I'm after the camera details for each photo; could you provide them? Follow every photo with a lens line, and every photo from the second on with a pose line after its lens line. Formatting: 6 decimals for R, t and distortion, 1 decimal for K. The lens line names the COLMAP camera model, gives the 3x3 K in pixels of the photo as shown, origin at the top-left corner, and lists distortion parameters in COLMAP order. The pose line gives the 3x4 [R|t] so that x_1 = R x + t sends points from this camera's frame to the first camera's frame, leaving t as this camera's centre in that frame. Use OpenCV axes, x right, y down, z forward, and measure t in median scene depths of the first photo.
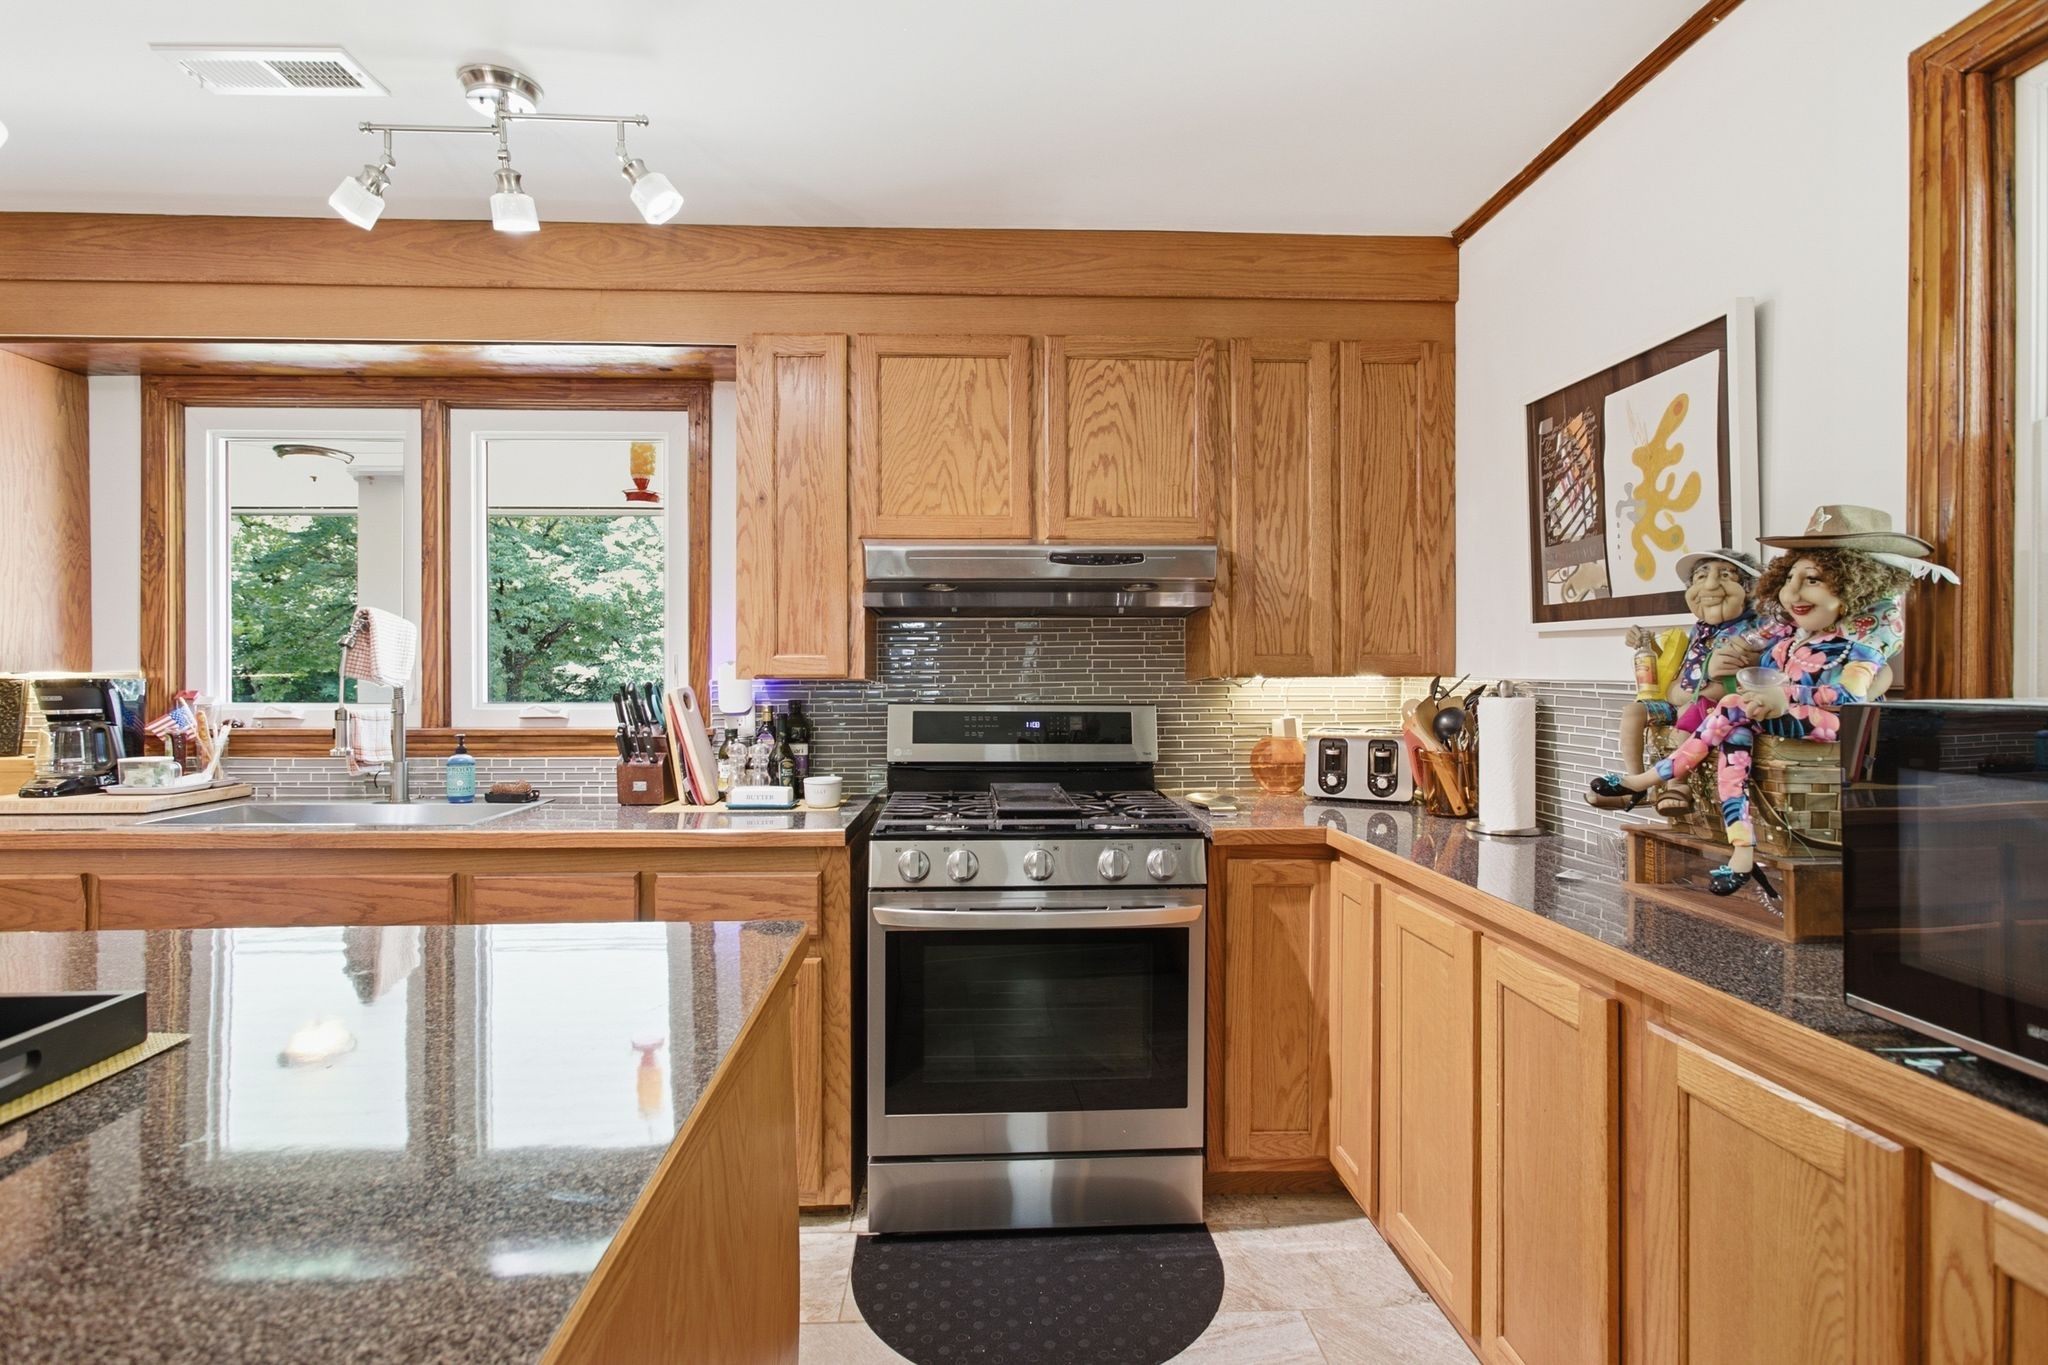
lens RADIAL K [[986.0, 0, 1024.3], [0, 986.0, 686.8], [0, 0, 1]] dist [-0.005640, 0.000520]
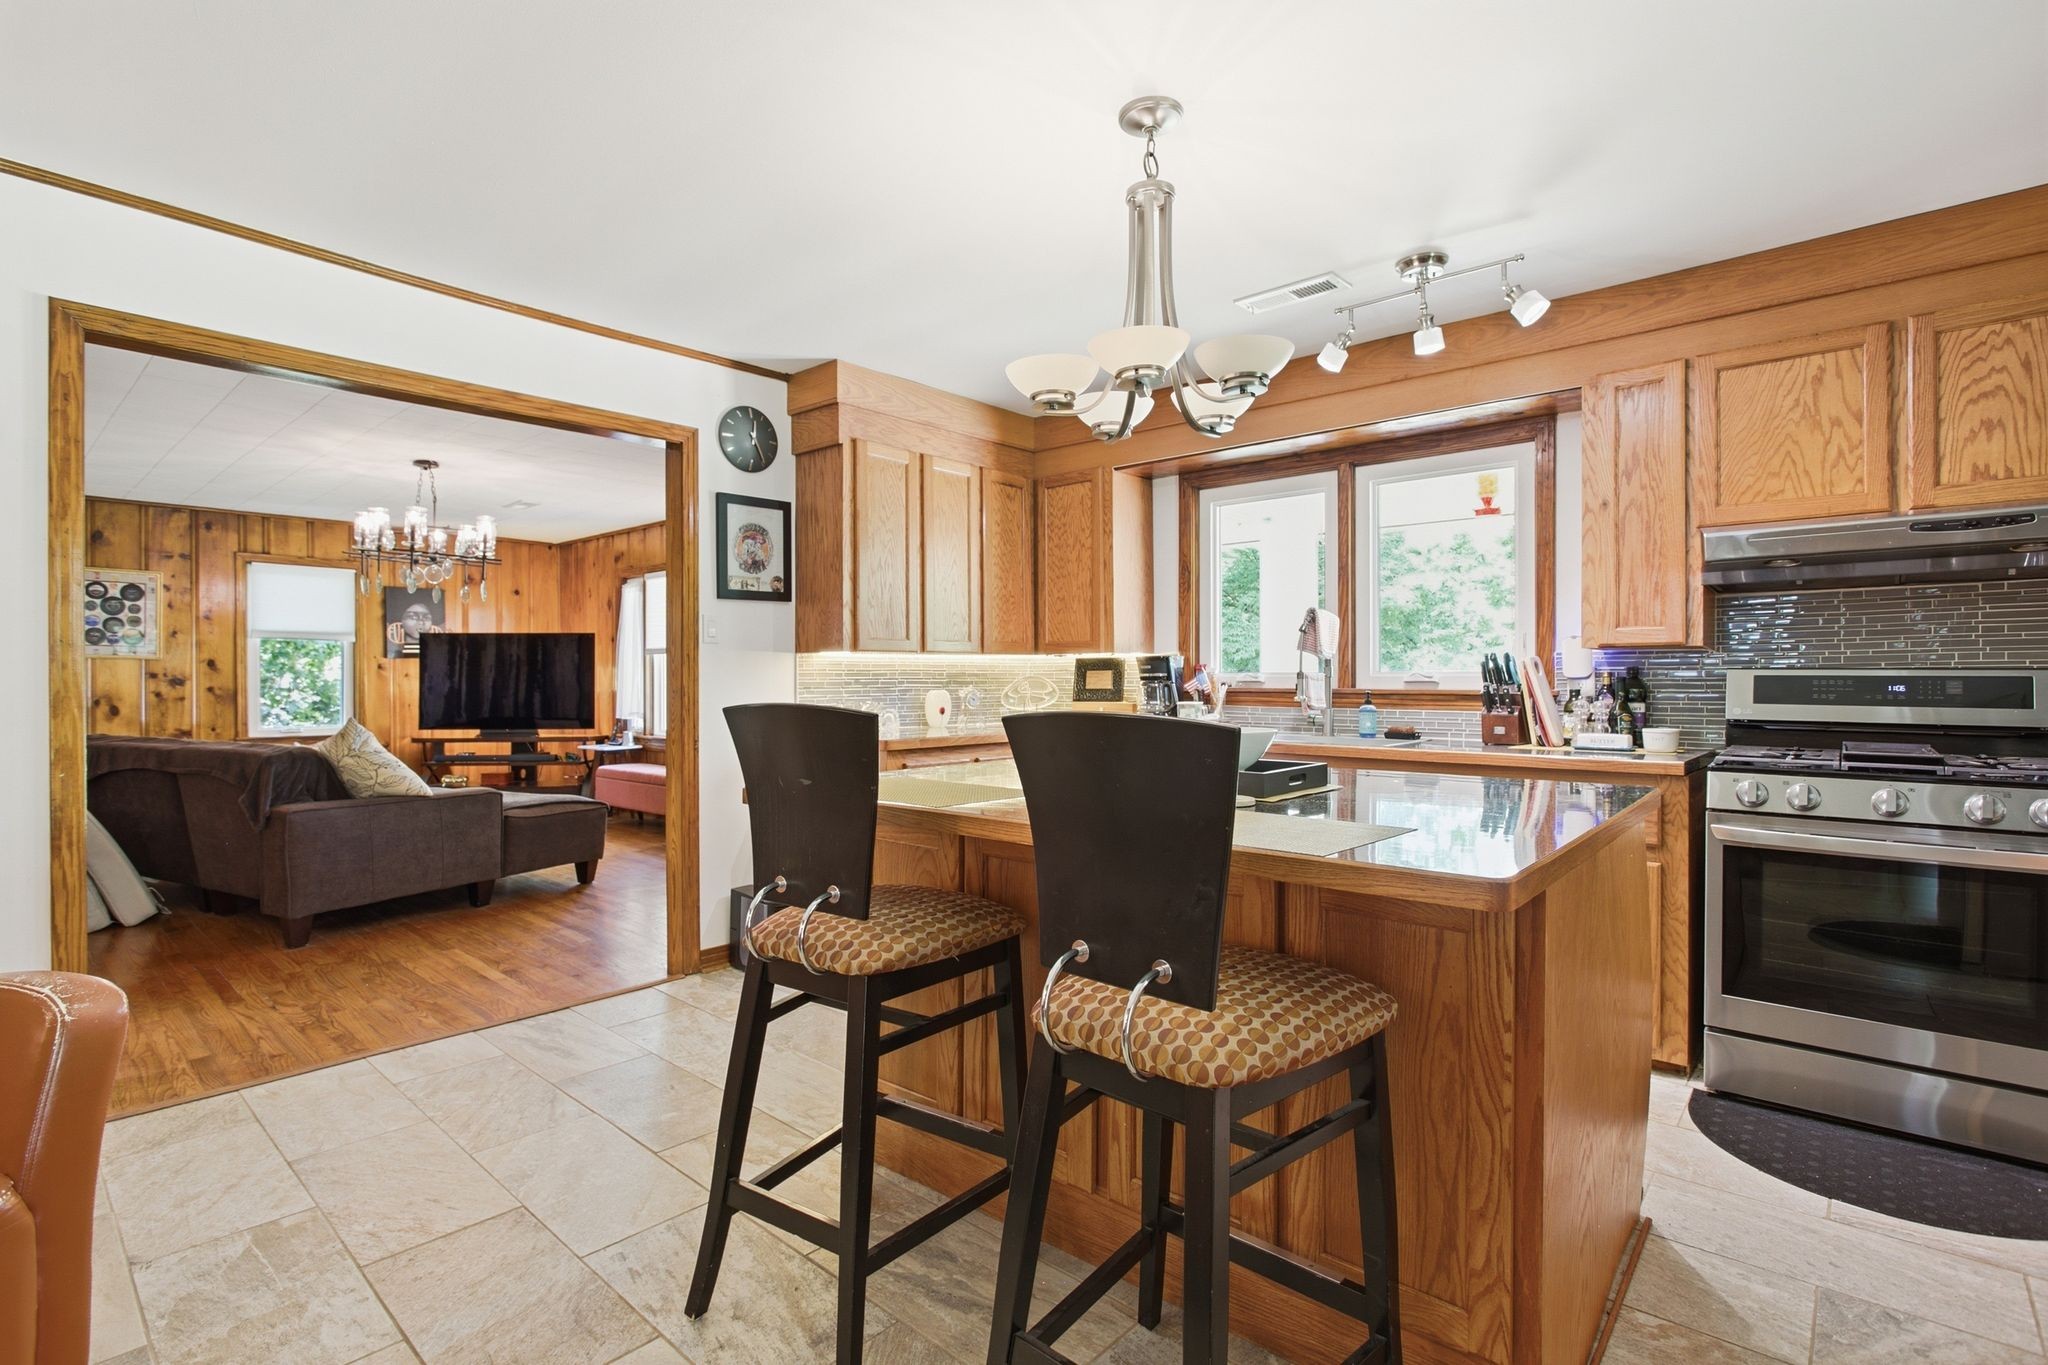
lens RADIAL K [[986.0, 0, 1008.0], [0, 986.0, 680.2], [0, 0, 1]] dist [-0.005640, 0.000520]
pose [[0.715729, 0.000339, -0.698378, 0.065050], [-0.010154, 0.999899, -0.009922, 0.053173], [0.698305, 0.014193, 0.715660, -0.423762]]
